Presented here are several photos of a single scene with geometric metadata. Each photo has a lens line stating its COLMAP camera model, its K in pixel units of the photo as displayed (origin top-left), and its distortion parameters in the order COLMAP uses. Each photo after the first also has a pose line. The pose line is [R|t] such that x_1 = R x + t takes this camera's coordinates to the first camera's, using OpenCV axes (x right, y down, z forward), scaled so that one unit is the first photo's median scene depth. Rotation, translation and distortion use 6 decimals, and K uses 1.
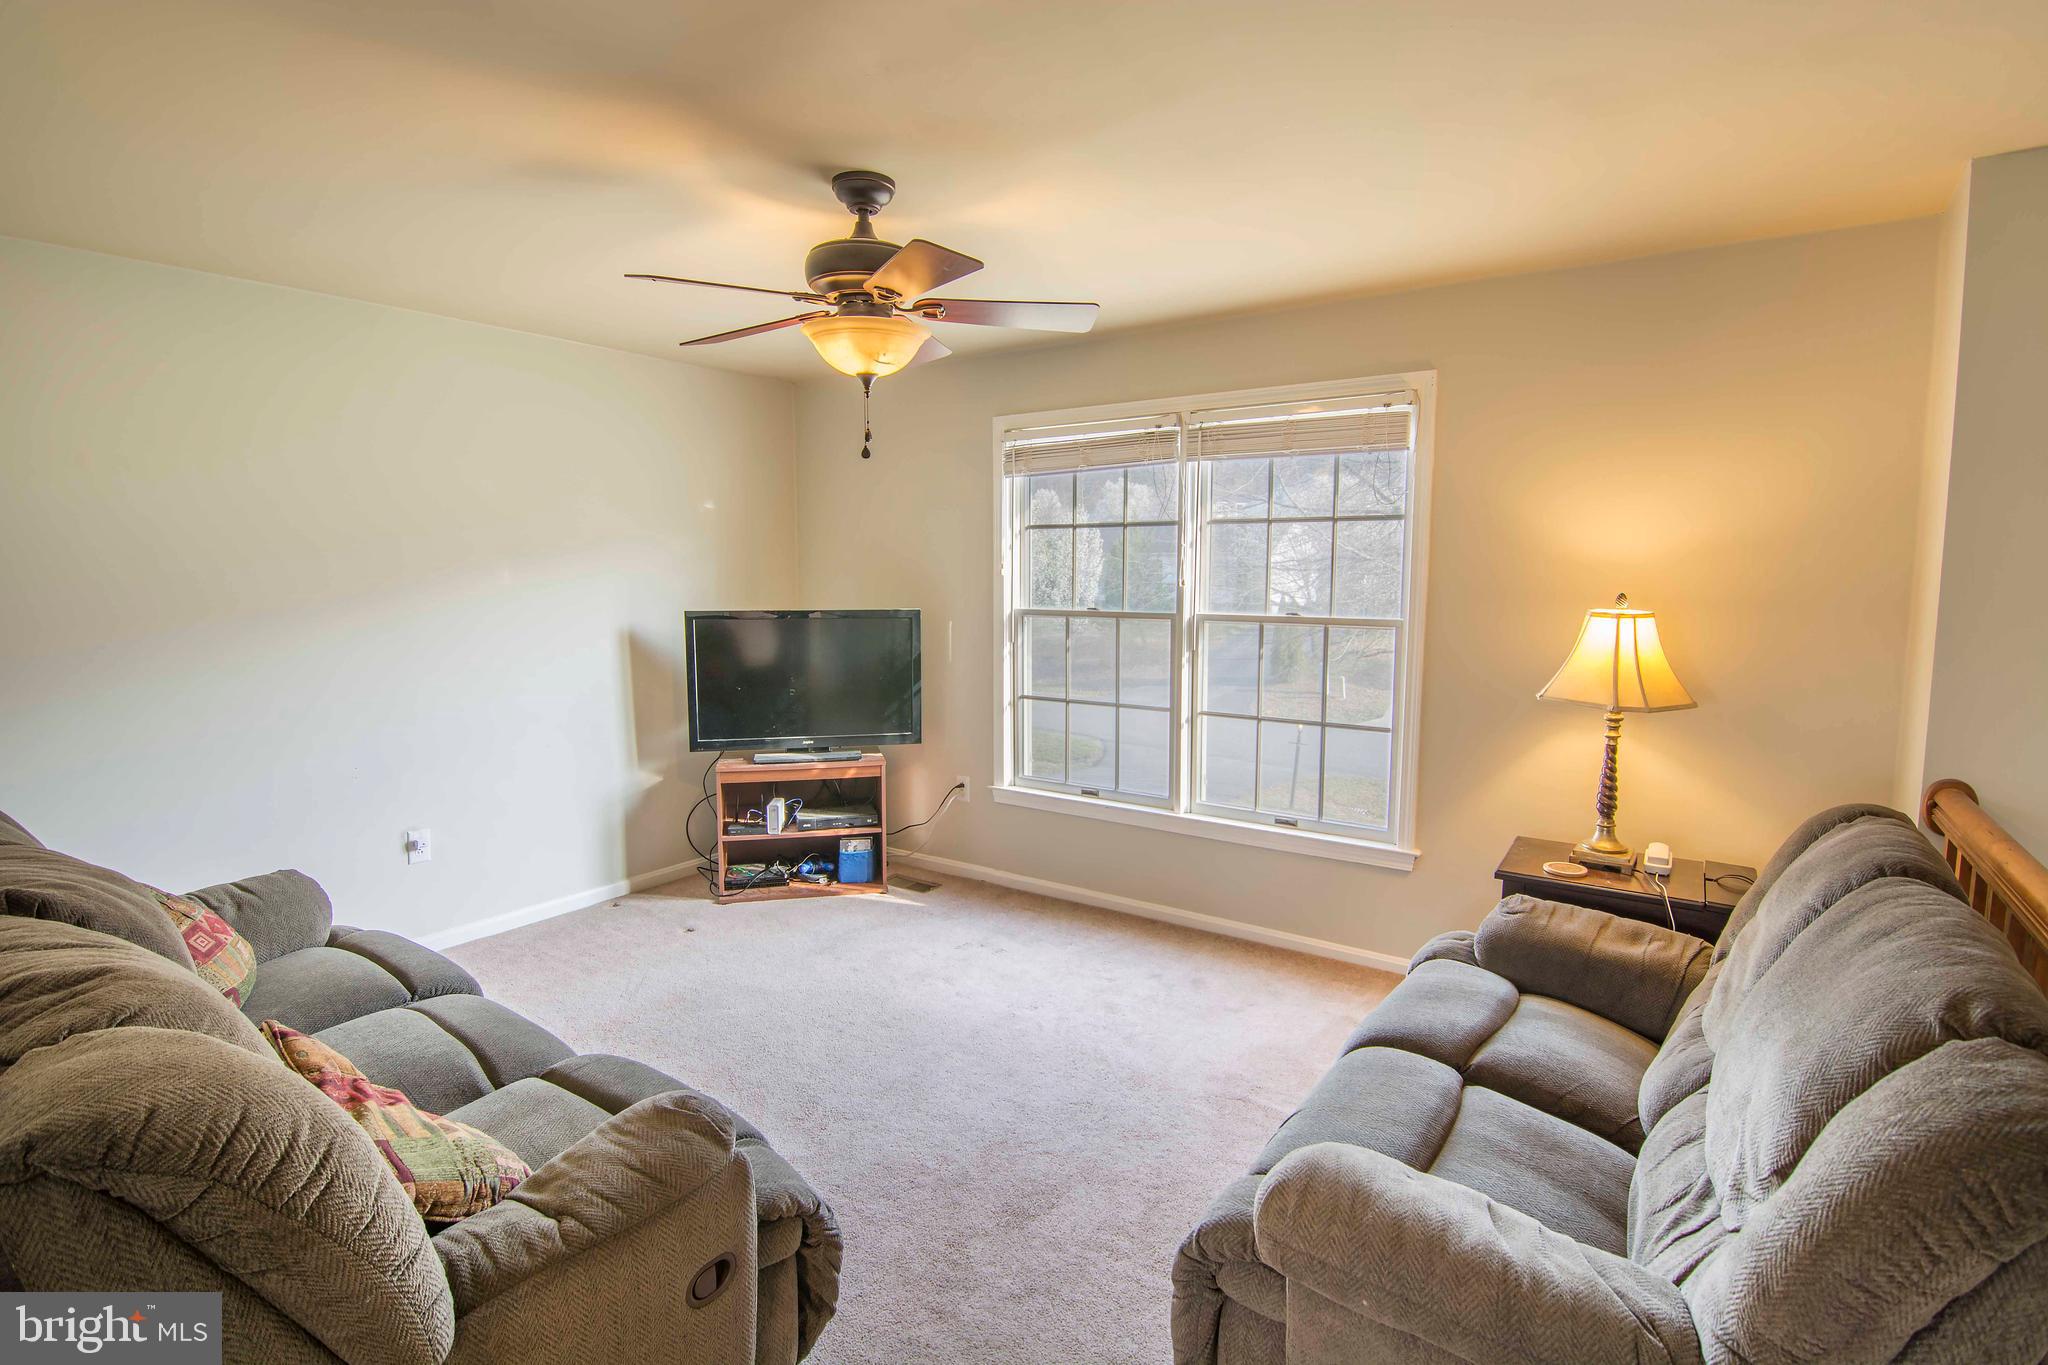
lens RADIAL K [[967.4, 0, 1019.0], [0, 967.4, 643.9], [0, 0, 1]] dist [0.000905, -0.010520]
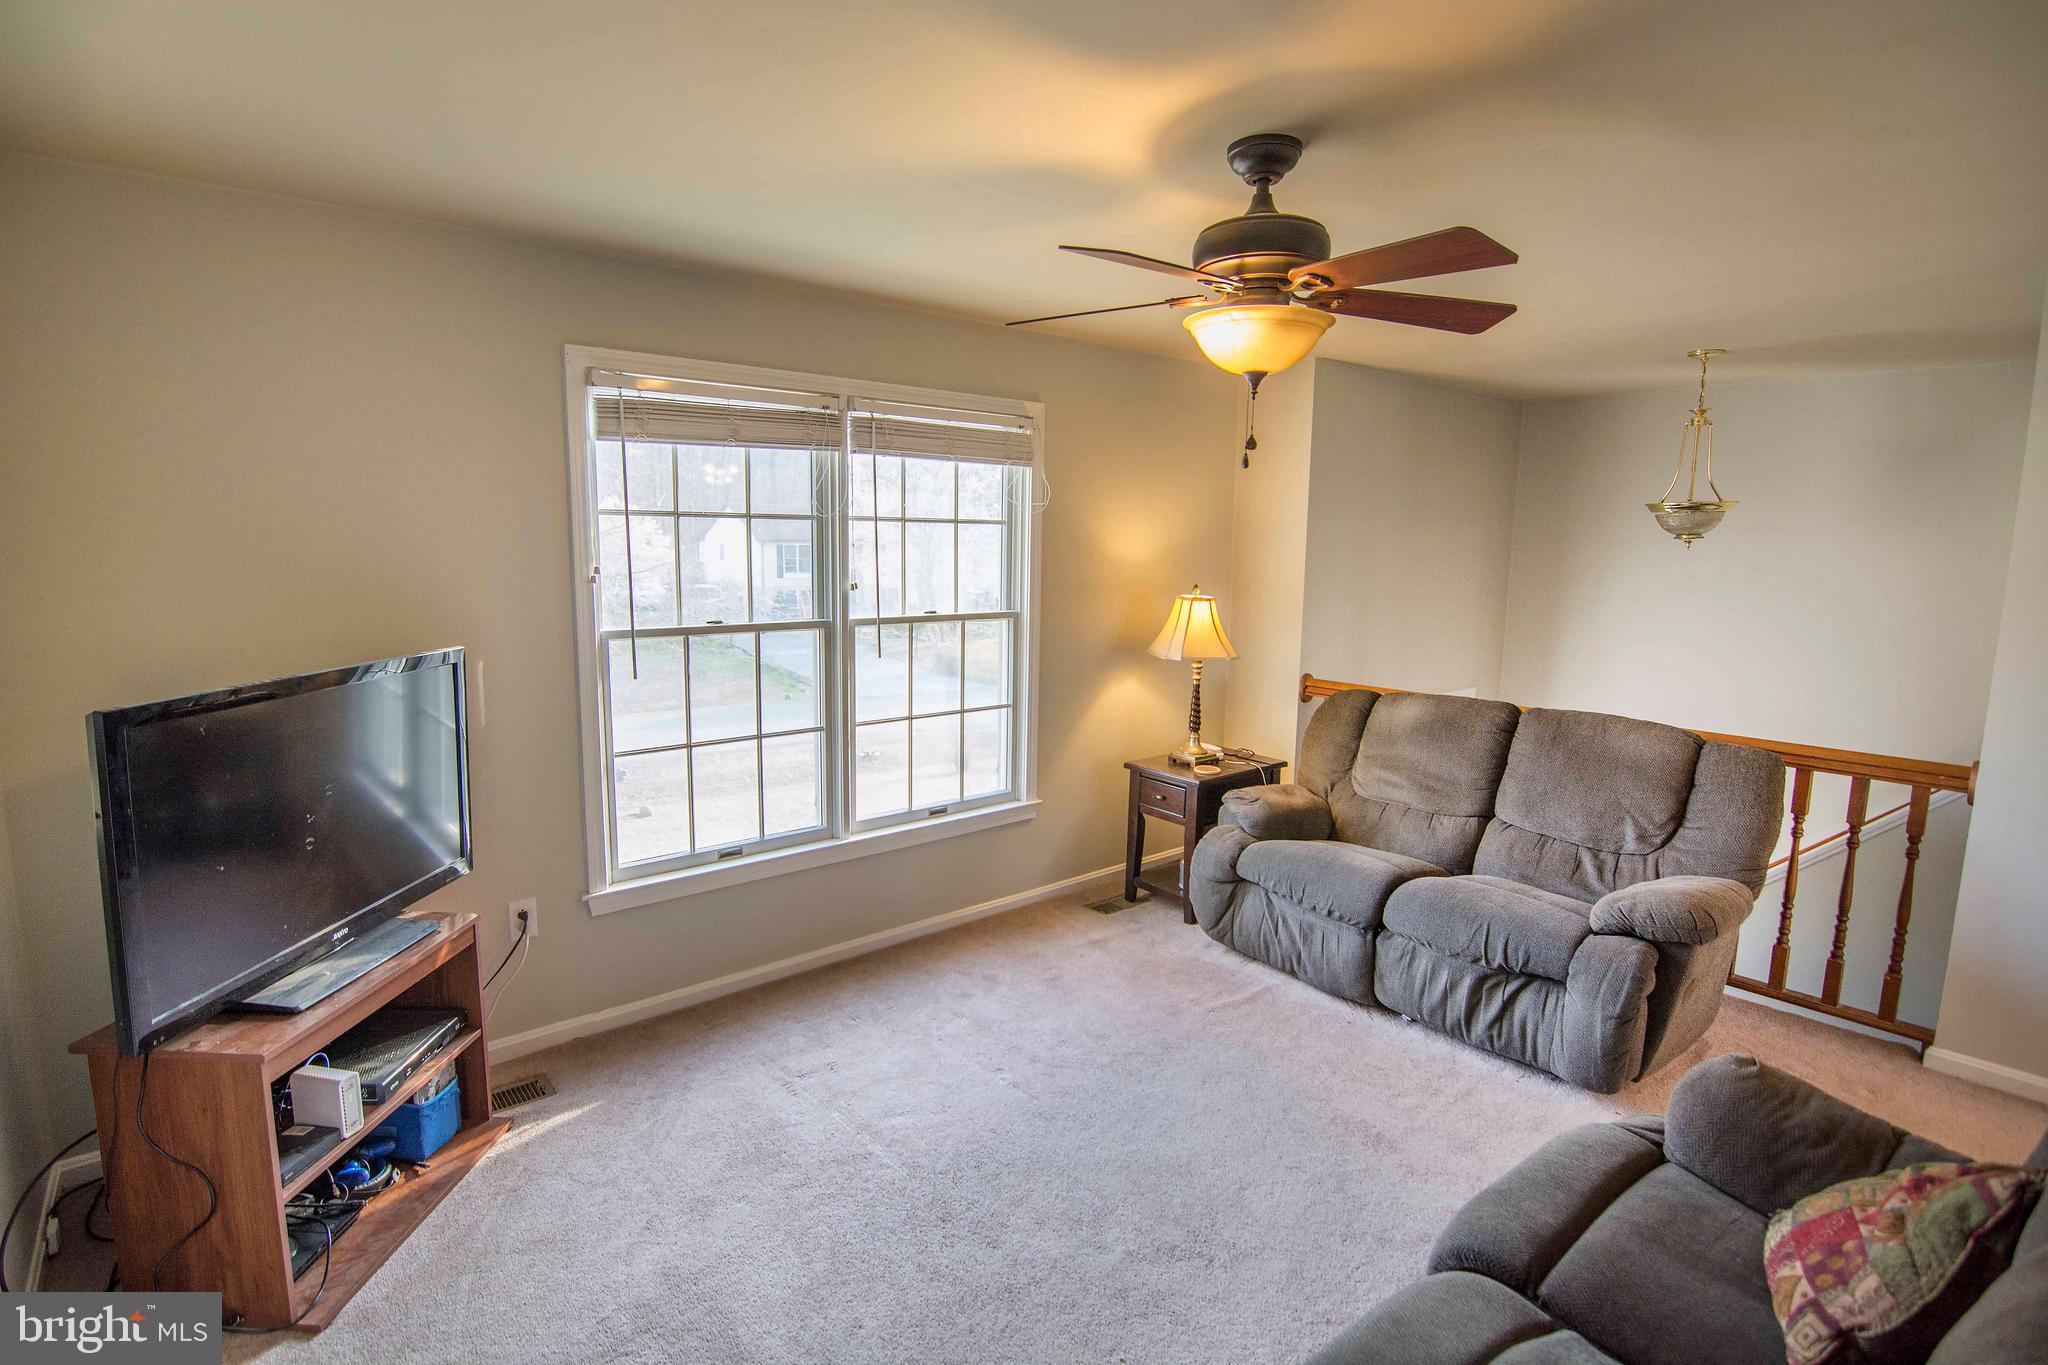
lens RADIAL K [[998.3, 0, 1018.3], [0, 998.3, 677.8], [0, 0, 1]] dist [0.004039, -0.011983]
pose [[0.268902, -0.129932, 0.954363, -0.667483], [0.069834, 0.990881, 0.115227, -0.072882], [-0.960632, 0.035662, 0.275524, 0.573928]]
